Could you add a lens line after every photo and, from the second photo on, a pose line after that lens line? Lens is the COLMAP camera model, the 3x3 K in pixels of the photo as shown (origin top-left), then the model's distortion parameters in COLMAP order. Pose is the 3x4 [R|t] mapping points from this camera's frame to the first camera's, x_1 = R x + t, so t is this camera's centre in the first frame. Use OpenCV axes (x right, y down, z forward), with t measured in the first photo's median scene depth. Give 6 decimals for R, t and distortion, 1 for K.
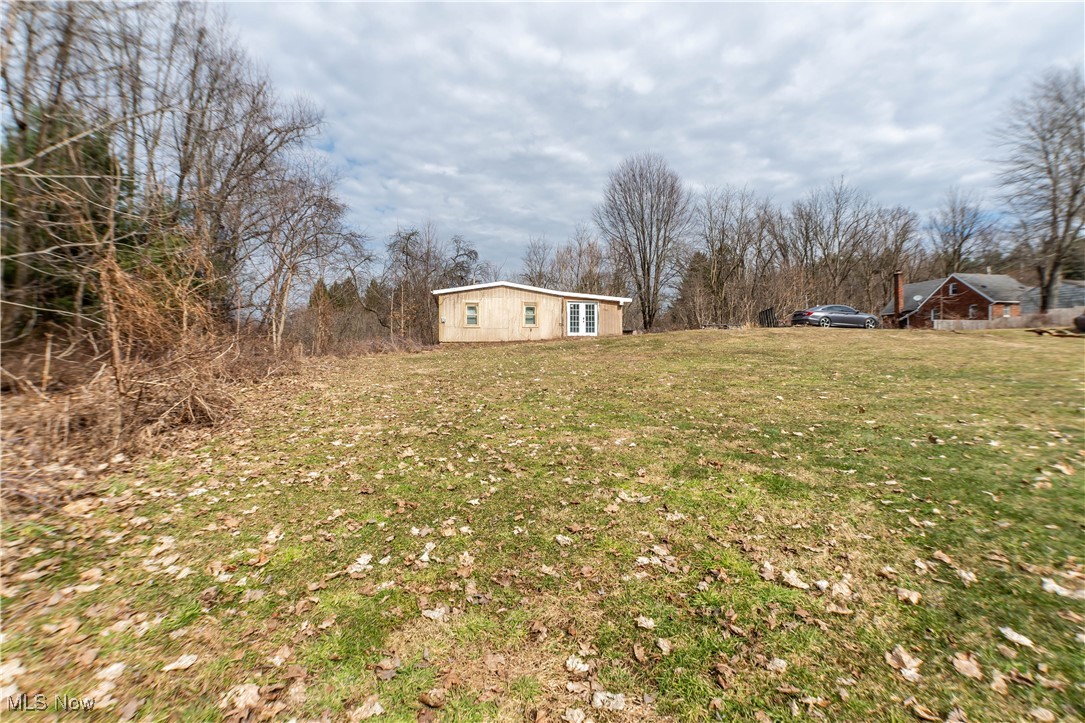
lens RADIAL K [[475.2, 0, 542.5], [0, 475.2, 361.5], [0, 0, 1]] dist [-0.074443, 0.000102]
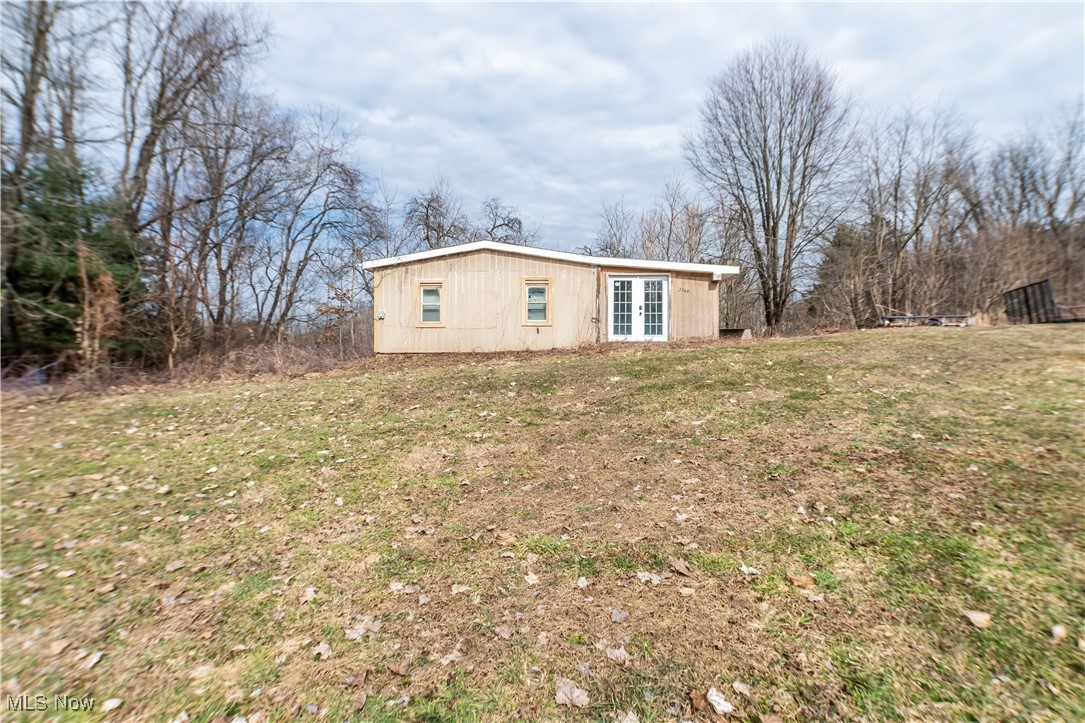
lens RADIAL K [[491.9, 0, 539.0], [0, 491.9, 360.2], [0, 0, 1]] dist [-0.034068, 0.000821]
pose [[0.974149, 0.007485, -0.225781, 0.100070], [-0.006685, 0.999968, 0.004306, -0.034664], [0.225807, -0.002685, 0.974168, 0.449136]]
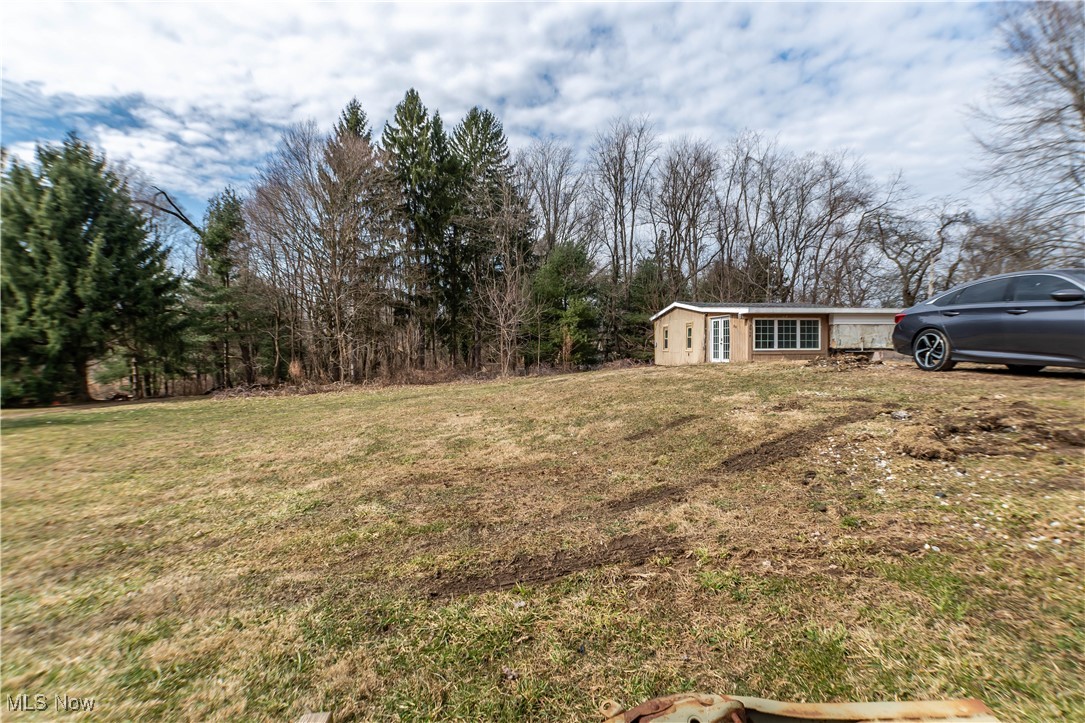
lens RADIAL K [[517.9, 0, 541.0], [0, 517.9, 352.1], [0, 0, 1]] dist [-0.015011, 0.000116]
pose [[-0.035936, 0.012155, -0.999280, 0.906060], [-0.007226, 0.999897, 0.012422, -0.078966], [0.999328, 0.007667, -0.035844, 0.744326]]
